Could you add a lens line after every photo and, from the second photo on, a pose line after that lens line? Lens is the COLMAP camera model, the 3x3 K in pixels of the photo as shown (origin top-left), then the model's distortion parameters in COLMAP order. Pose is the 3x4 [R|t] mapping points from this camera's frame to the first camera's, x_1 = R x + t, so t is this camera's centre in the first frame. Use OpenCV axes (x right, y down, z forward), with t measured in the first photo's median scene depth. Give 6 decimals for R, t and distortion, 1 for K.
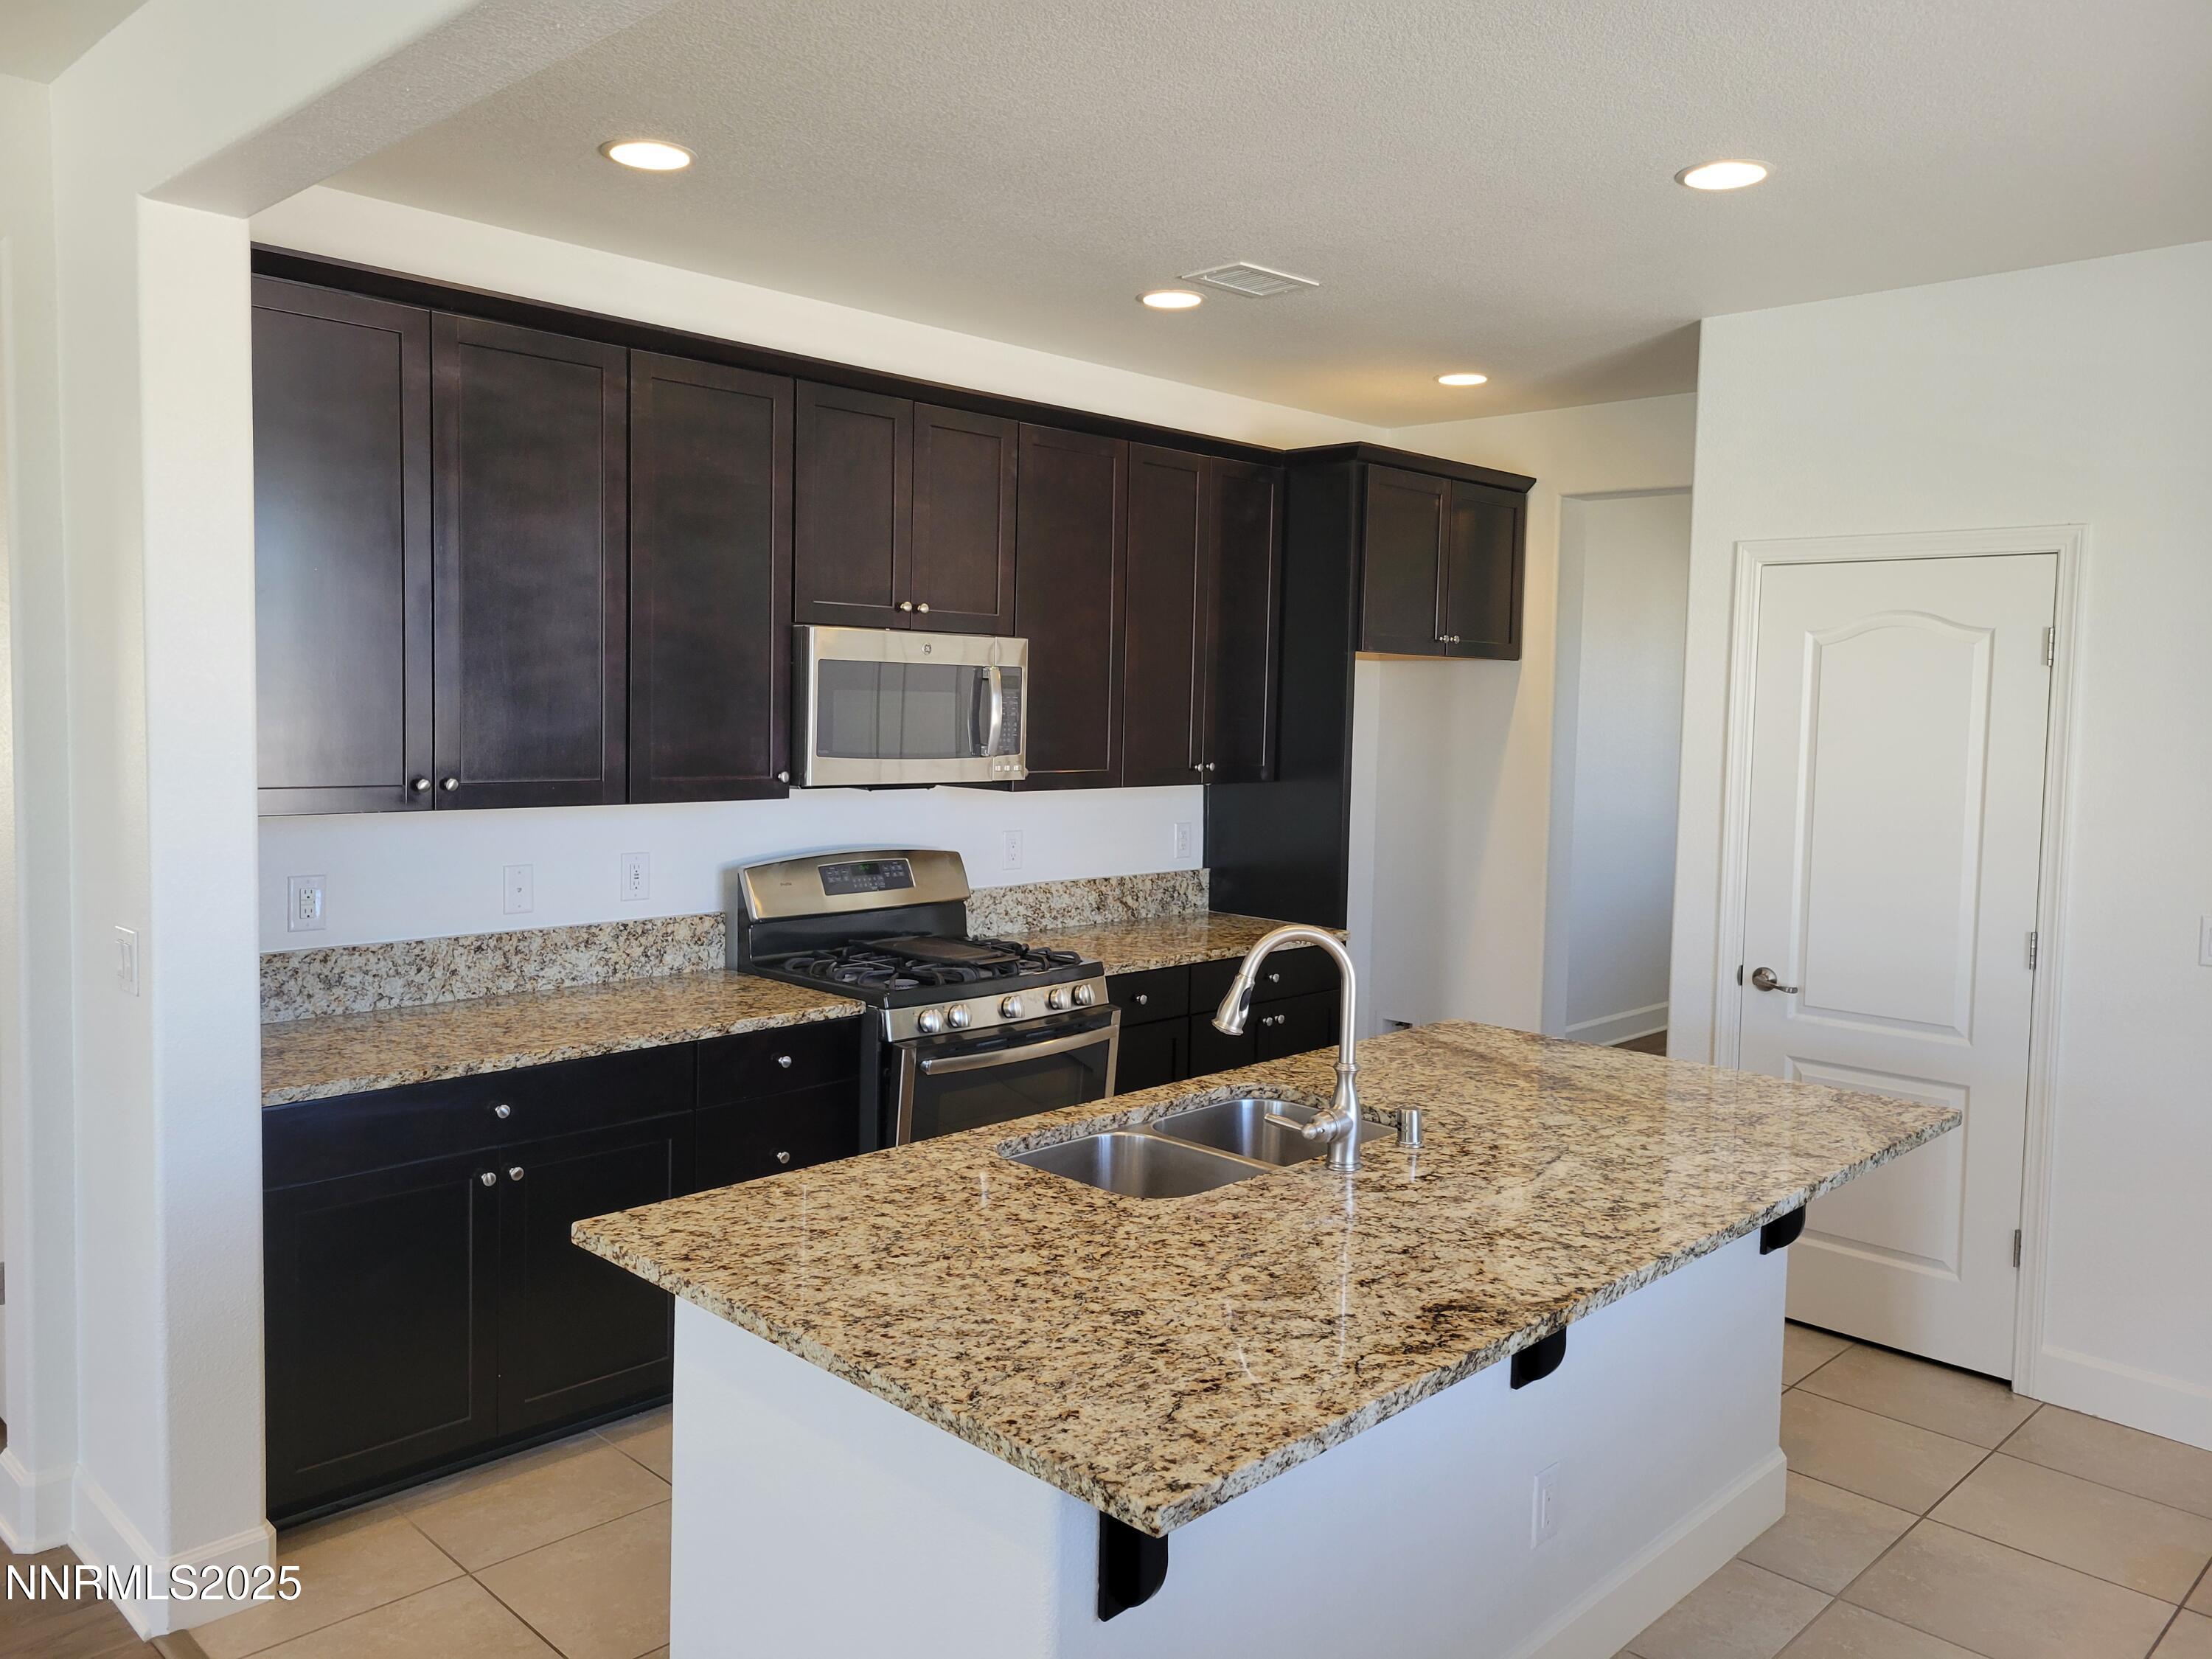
lens RADIAL K [[1654.9, 0, 1106.0], [0, 1654.9, 831.2], [0, 0, 1]] dist [0.056885, -0.013193]
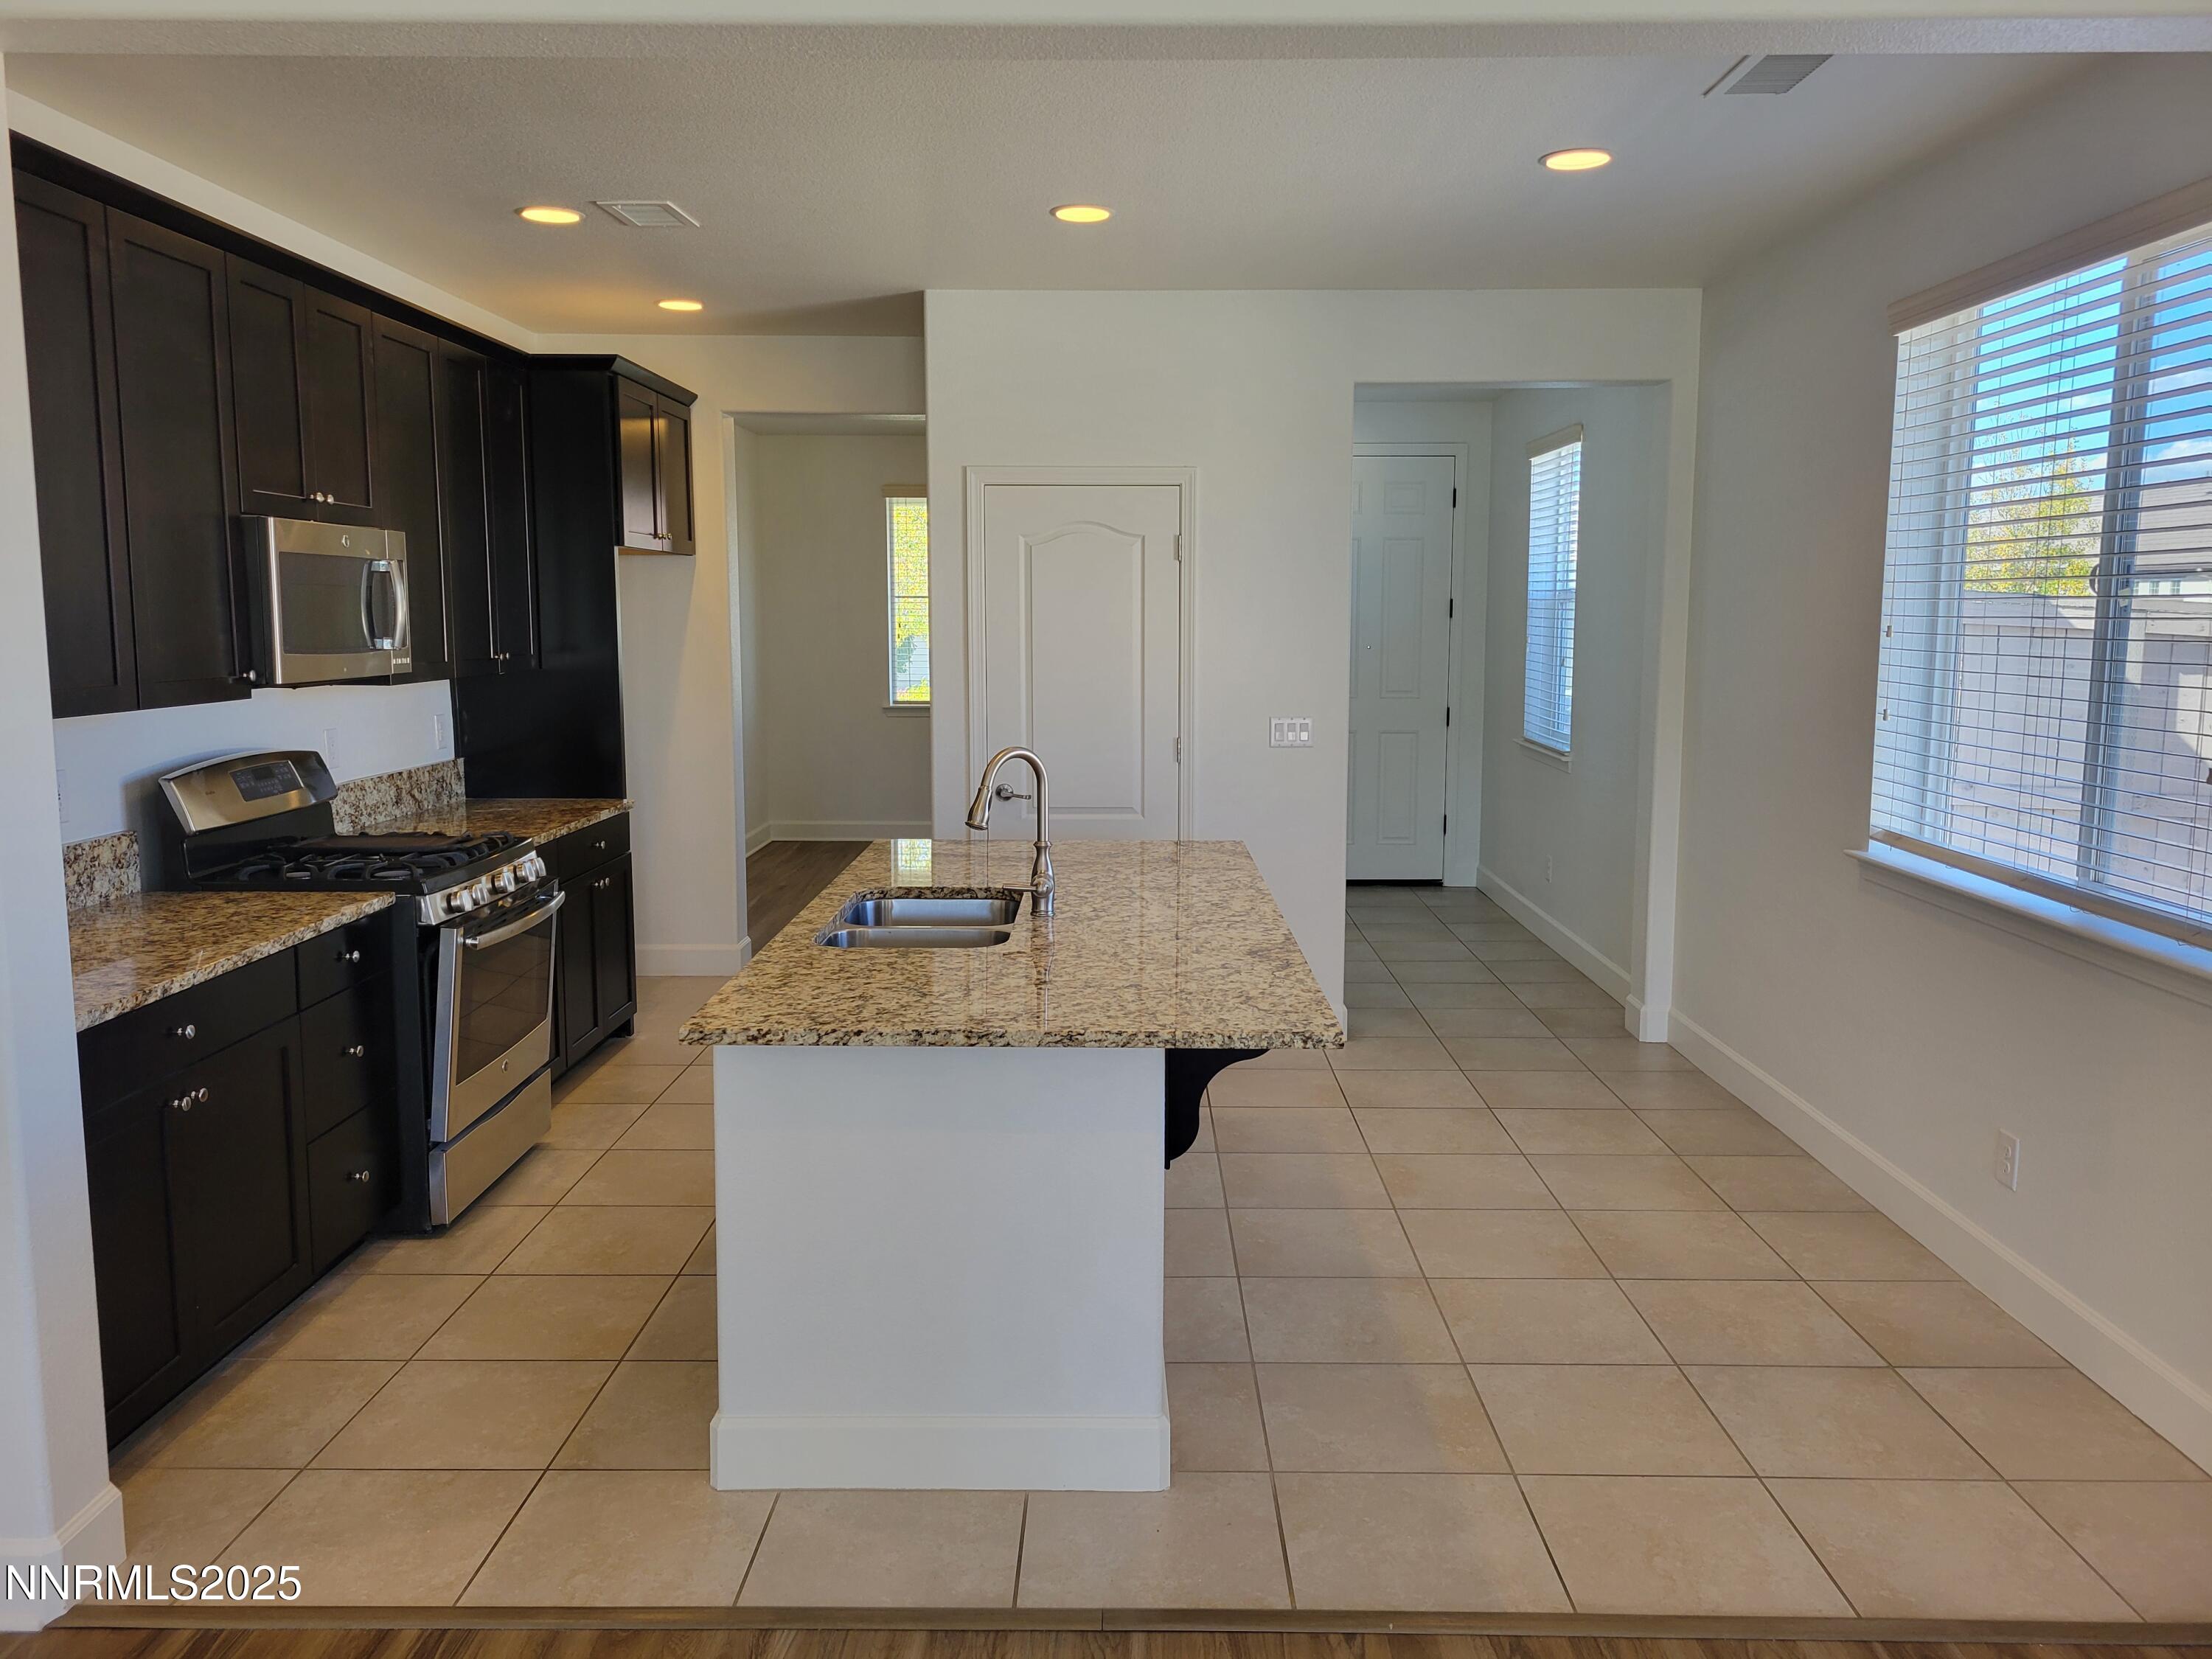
lens RADIAL K [[1654.9, 0, 1119.2], [0, 1654.9, 819.1], [0, 0, 1]] dist [0.056885, -0.013193]
pose [[0.722303, -0.109432, 0.682864, -0.476224], [0.071263, 0.993923, 0.083902, 0.003507], [-0.687895, -0.011940, 0.725712, -0.045330]]
